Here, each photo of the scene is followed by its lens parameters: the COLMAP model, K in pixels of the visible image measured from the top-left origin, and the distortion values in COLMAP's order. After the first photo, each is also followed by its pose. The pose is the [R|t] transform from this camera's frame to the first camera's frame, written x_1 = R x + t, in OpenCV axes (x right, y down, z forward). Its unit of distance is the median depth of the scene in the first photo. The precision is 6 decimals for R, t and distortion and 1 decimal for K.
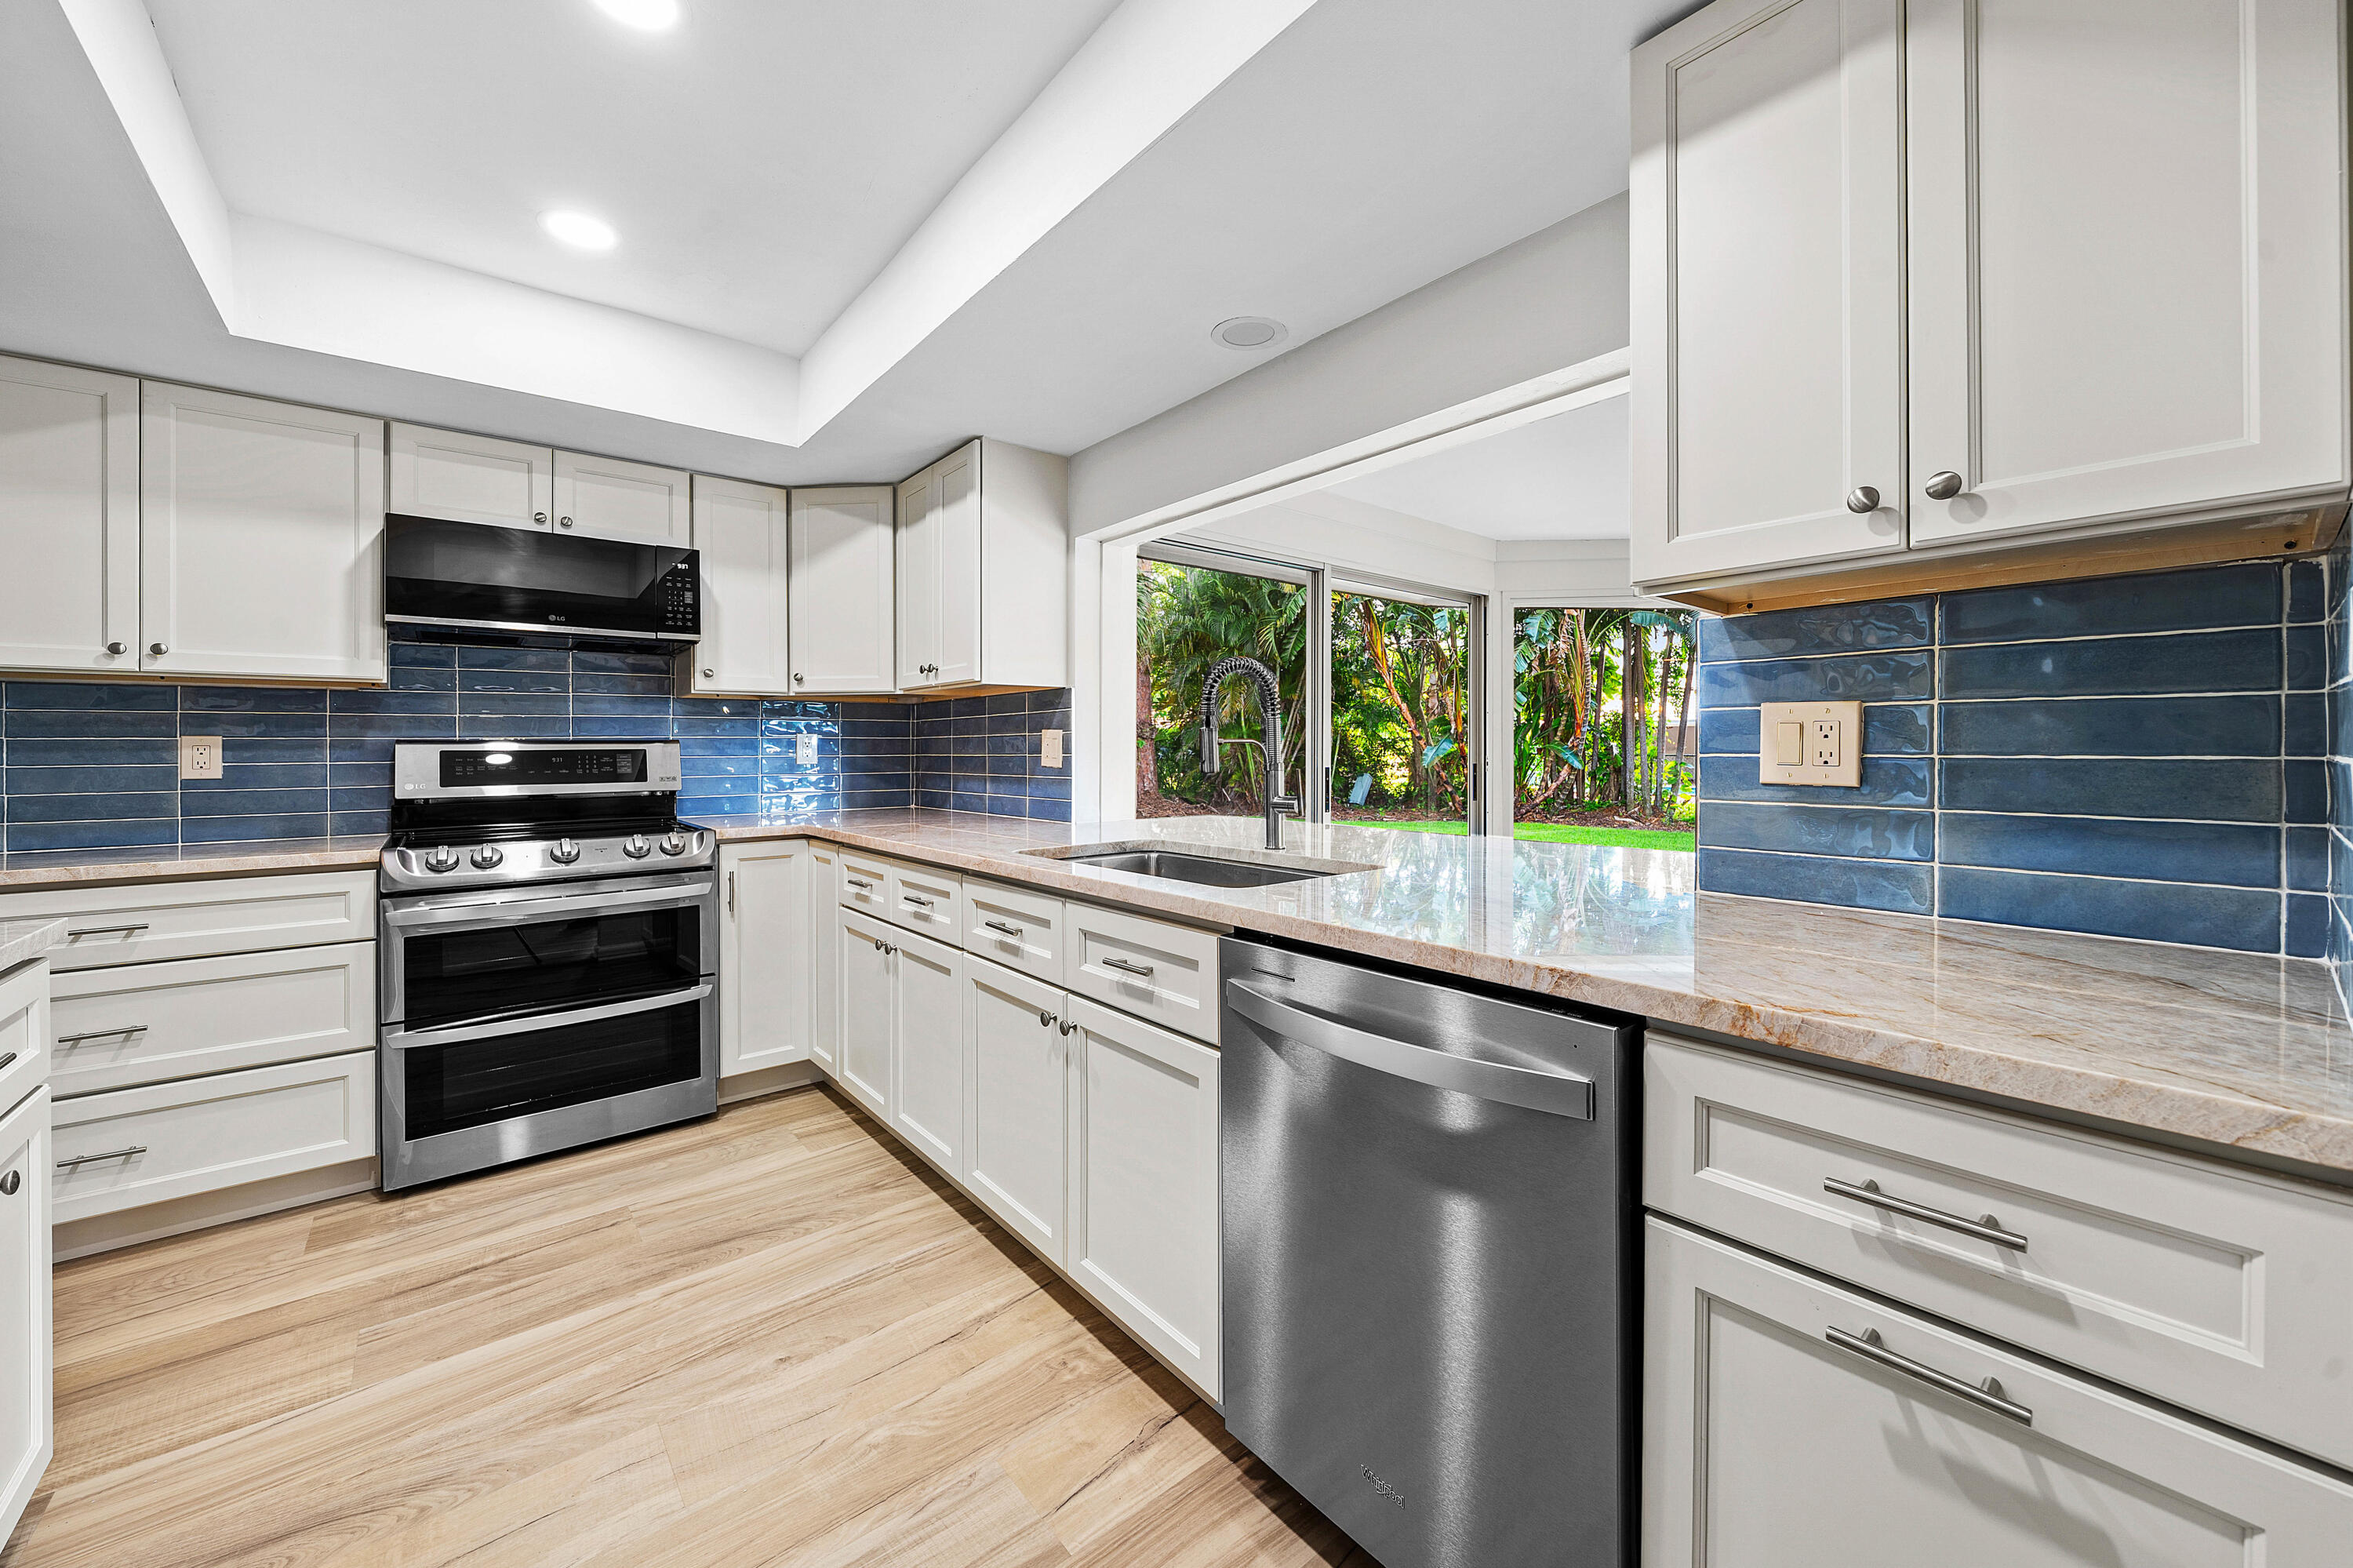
lens RADIAL K [[902.5, 0, 1202.6], [0, 902.5, 754.2], [0, 0, 1]] dist [-0.003084, -0.000677]
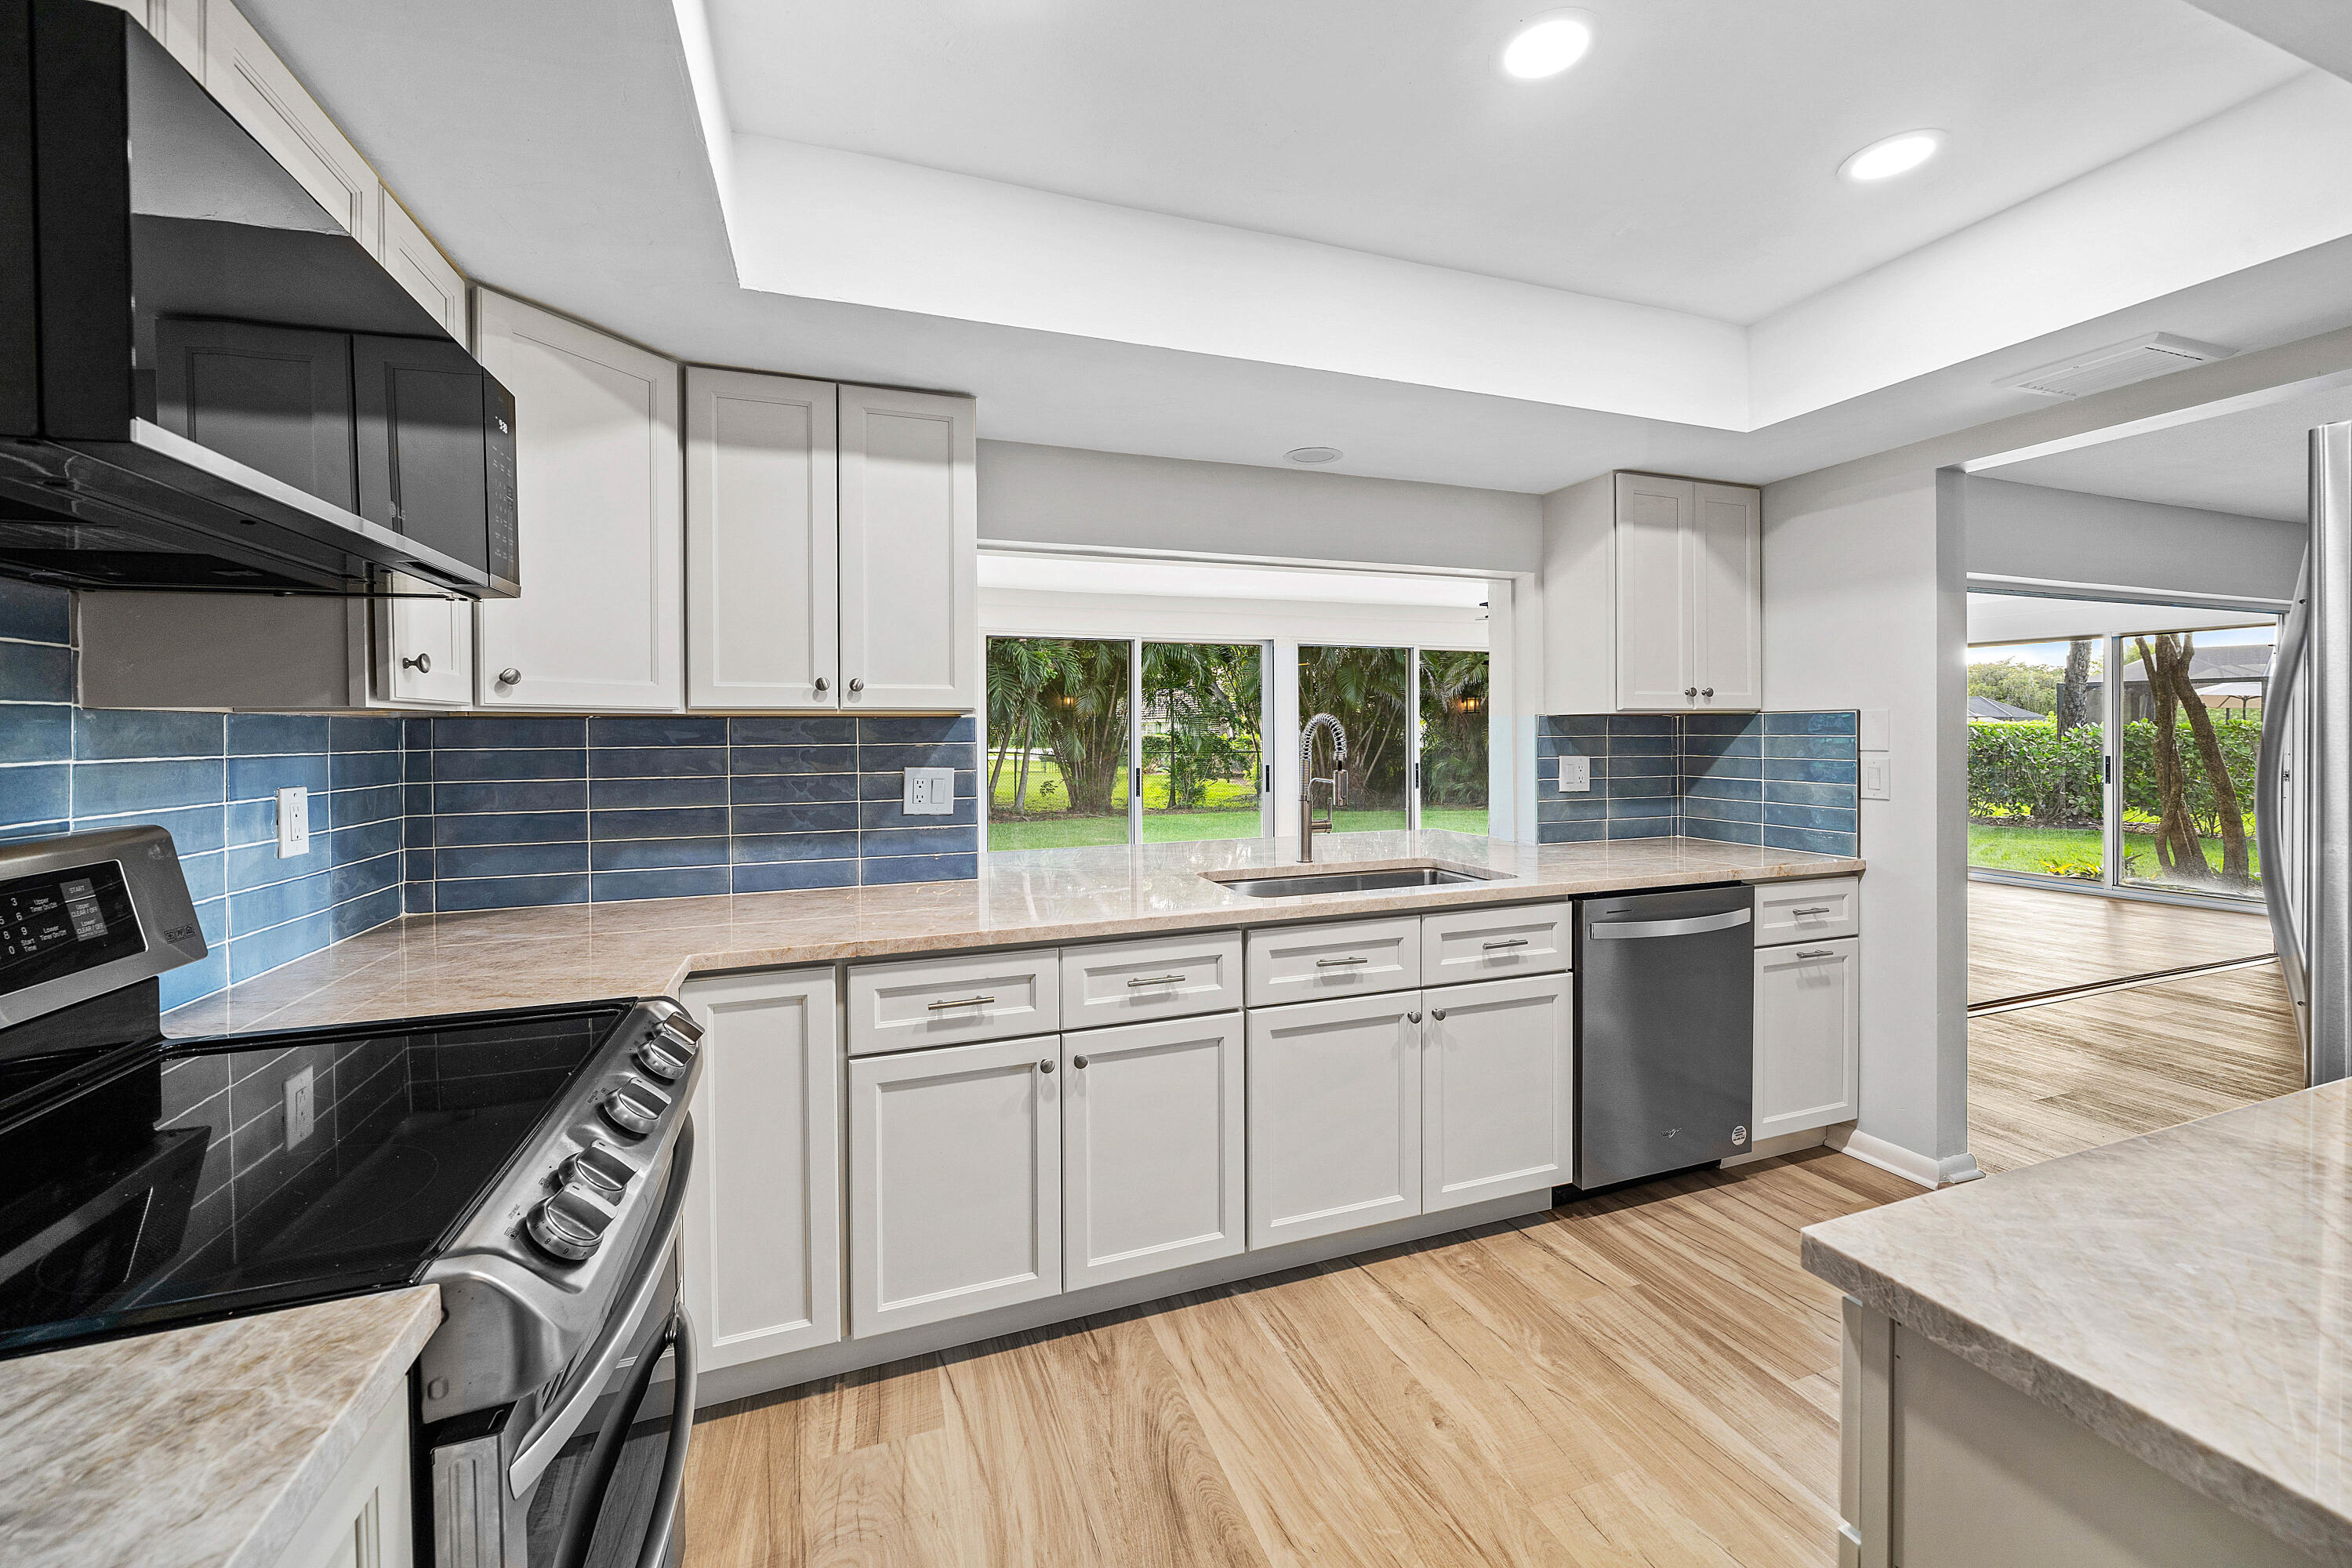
lens RADIAL K [[902.1, 0, 1198.4], [0, 902.1, 743.8], [0, 0, 1]] dist [-0.003084, -0.000677]
pose [[0.338996, -0.009662, 0.940738, -1.397539], [0.008584, 0.999937, 0.007177, -0.086442], [-0.940749, 0.005642, 0.339058, 0.849604]]
